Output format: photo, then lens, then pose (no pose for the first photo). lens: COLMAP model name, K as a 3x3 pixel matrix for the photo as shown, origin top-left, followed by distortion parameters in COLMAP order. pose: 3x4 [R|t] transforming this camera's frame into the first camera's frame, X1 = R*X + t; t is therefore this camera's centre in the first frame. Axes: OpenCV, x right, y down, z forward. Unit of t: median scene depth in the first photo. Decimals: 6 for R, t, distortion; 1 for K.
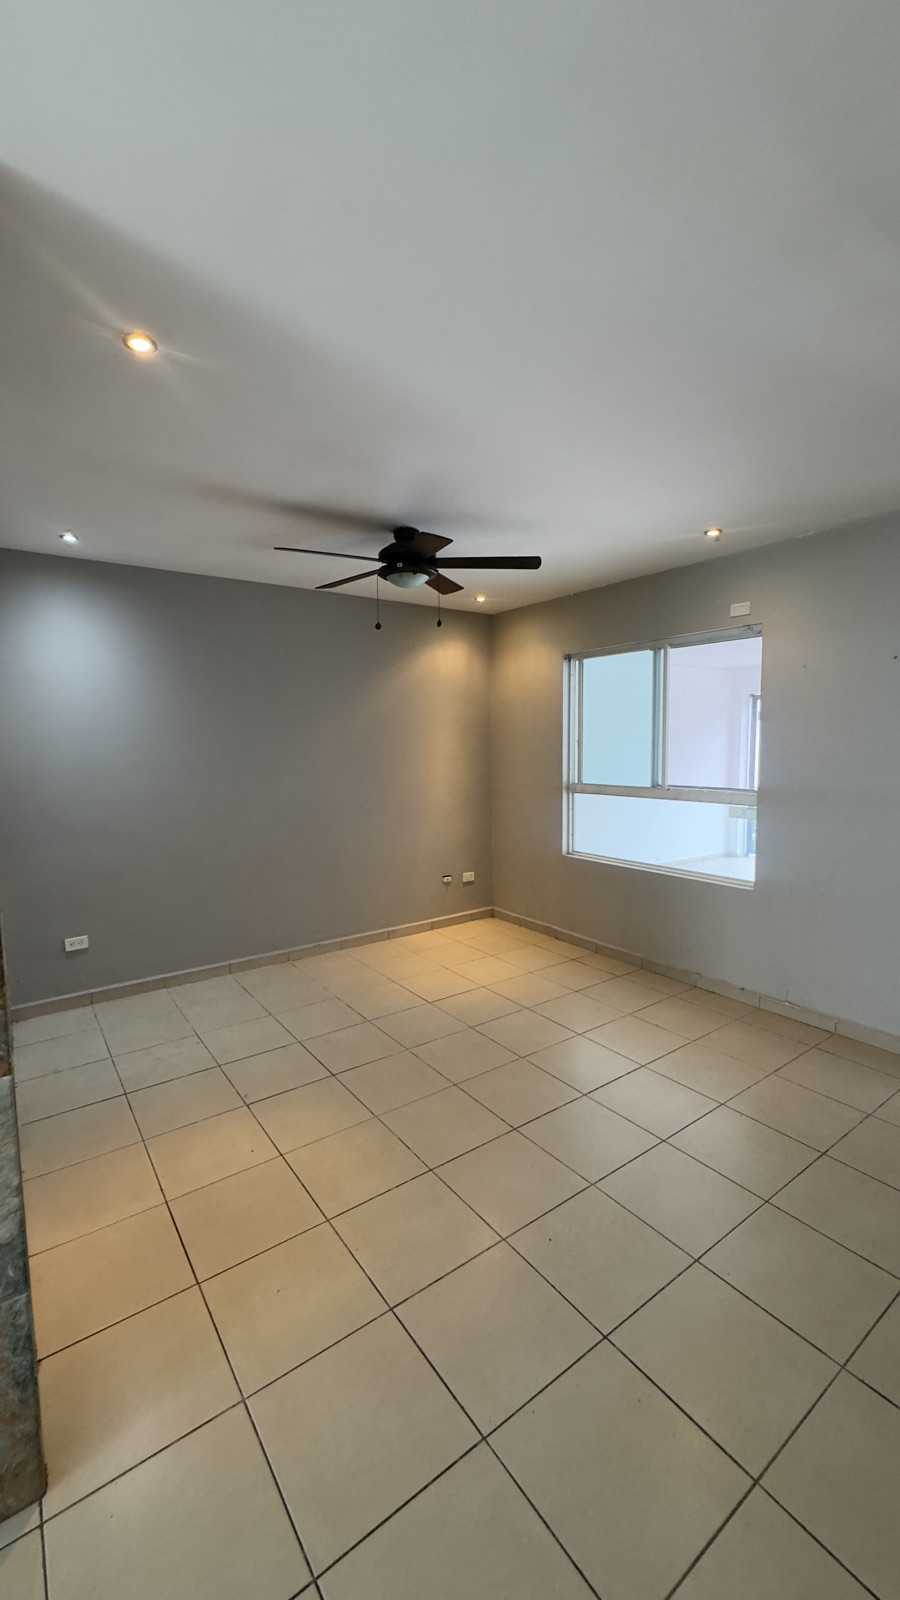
lens RADIAL K [[639.1, 0, 449.5], [0, 639.1, 797.2], [0, 0, 1]] dist [0.000153, -0.000019]
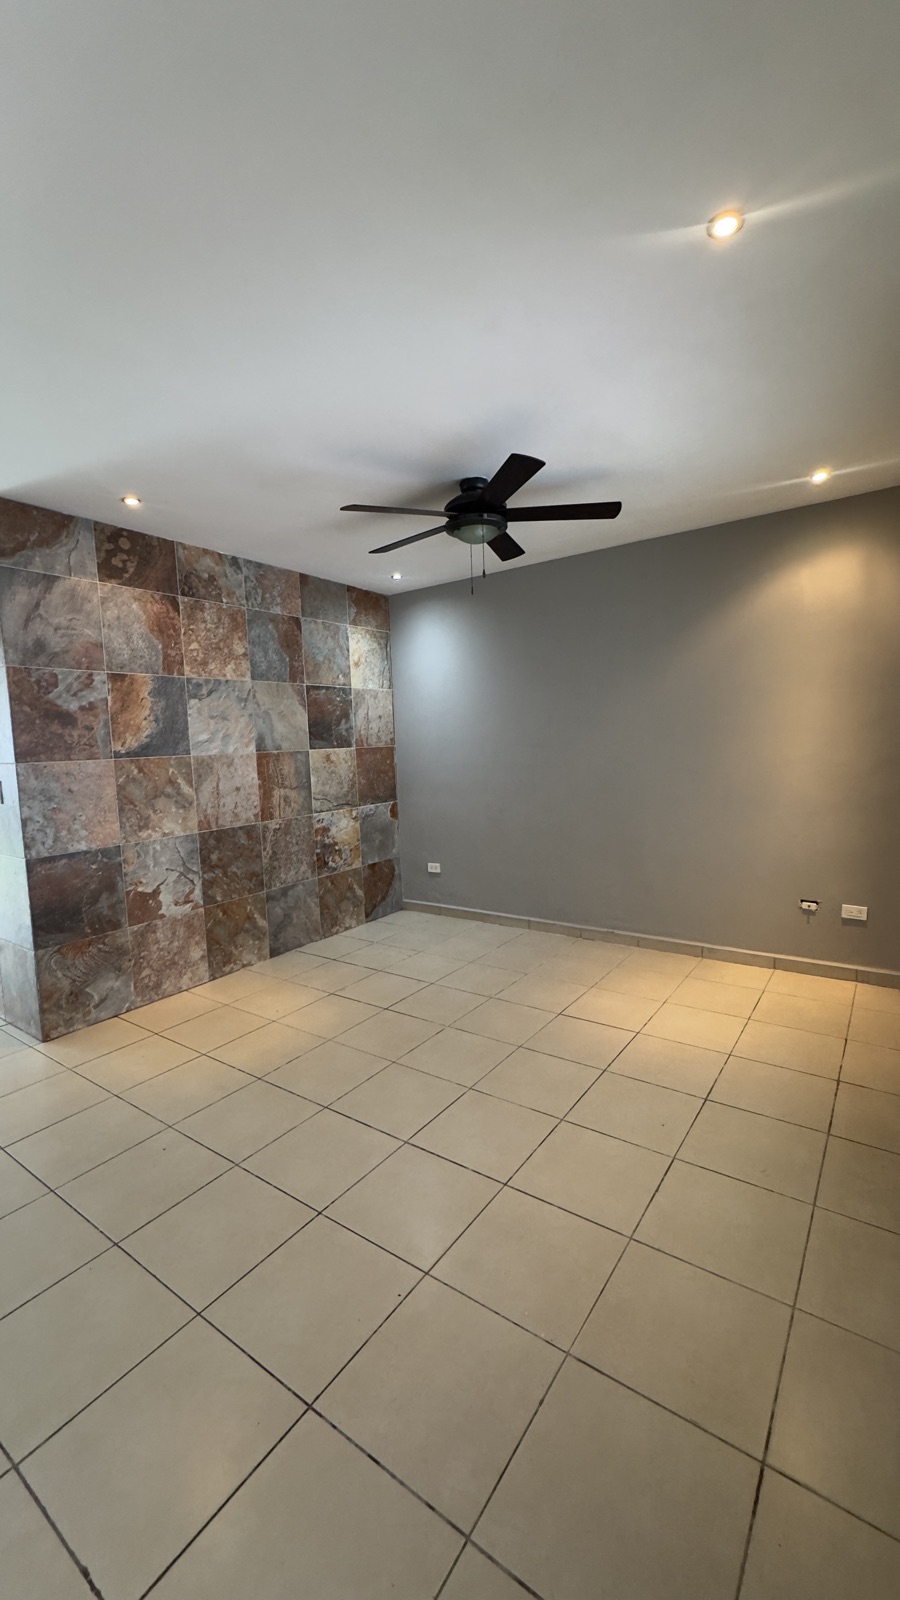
lens RADIAL K [[639.1, 0, 450.8], [0, 639.1, 804.4], [0, 0, 1]] dist [0.000153, -0.000019]
pose [[0.329272, 0.095622, -0.939381, 0.605926], [-0.054423, 0.995127, 0.082220, -0.018513], [0.942666, 0.024051, 0.332871, 0.491950]]
